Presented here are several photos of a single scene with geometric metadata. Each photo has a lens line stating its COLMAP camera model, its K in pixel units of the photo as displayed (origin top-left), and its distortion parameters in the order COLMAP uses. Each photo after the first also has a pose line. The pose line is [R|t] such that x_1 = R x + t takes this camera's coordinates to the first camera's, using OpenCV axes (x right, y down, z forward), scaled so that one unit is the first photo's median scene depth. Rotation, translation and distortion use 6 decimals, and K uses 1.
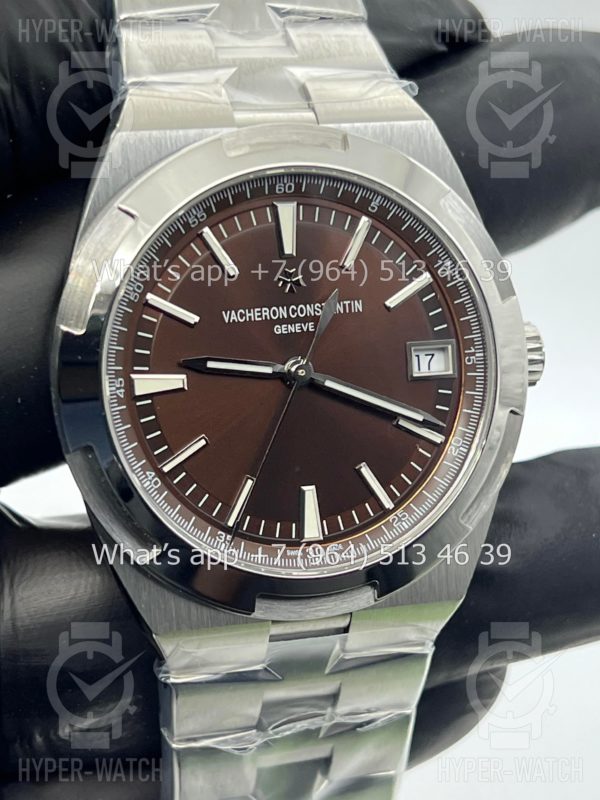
lens RADIAL K [[1850.5, 0, 300.0], [0, 1850.5, 400.0], [0, 0, 1]] dist [0.239400, -0.609264]
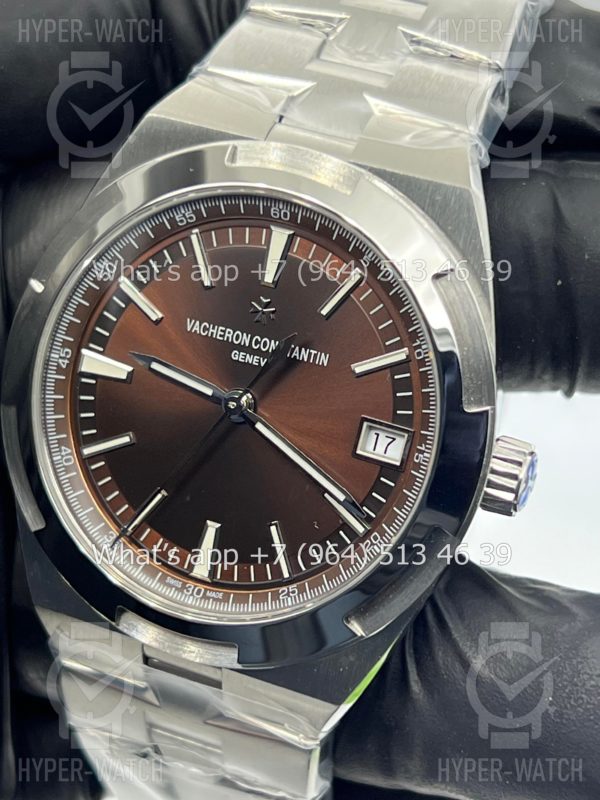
lens RADIAL K [[1850.5, 0, 300.0], [0, 1850.5, 400.0], [0, 0, 1]] dist [0.239400, -0.609264]
pose [[0.770378, 0.317366, -0.552989, 0.542712], [-0.315681, 0.943405, 0.101649, -0.122717], [0.553952, 0.096260, 0.826965, 0.237626]]
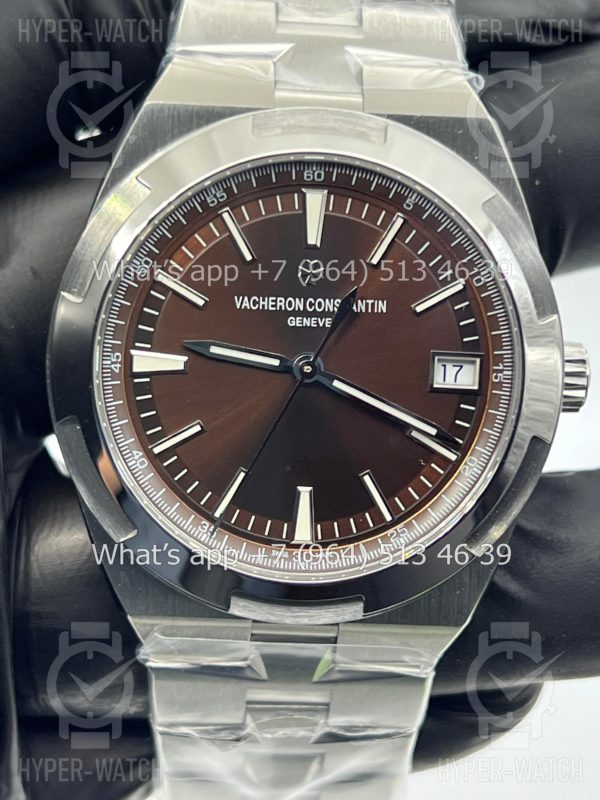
lens RADIAL K [[1850.5, 0, 300.0], [0, 1850.5, 400.0], [0, 0, 1]] dist [0.239400, -0.609264]
pose [[0.966144, 0.126913, -0.224628, 0.212549], [-0.120189, 0.991801, 0.043417, -0.039796], [0.228297, -0.014949, 0.973477, 0.065421]]
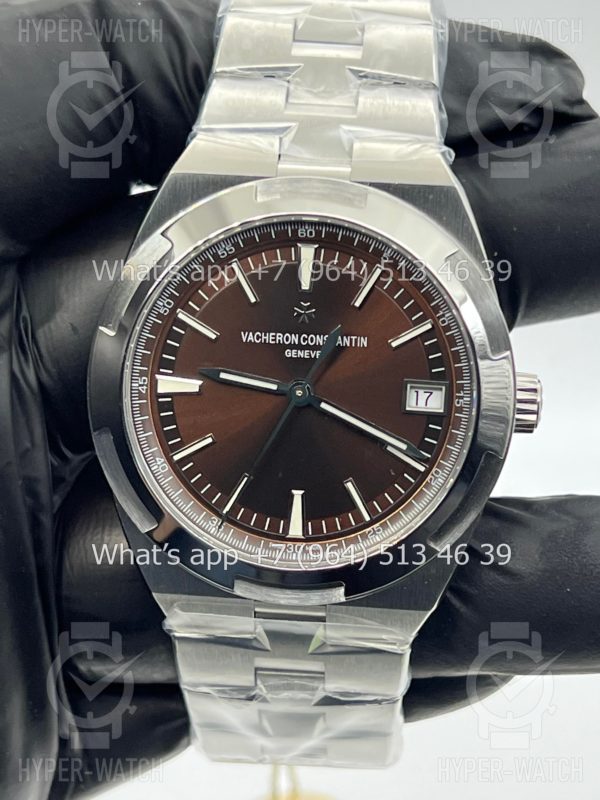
lens RADIAL K [[1850.5, 0, 300.0], [0, 1850.5, 400.0], [0, 0, 1]] dist [0.239400, -0.609264]
pose [[0.929671, 0.144325, -0.338942, 0.390440], [-0.131720, 0.989467, 0.060034, -0.079392], [0.344037, -0.011166, 0.938890, -0.084472]]
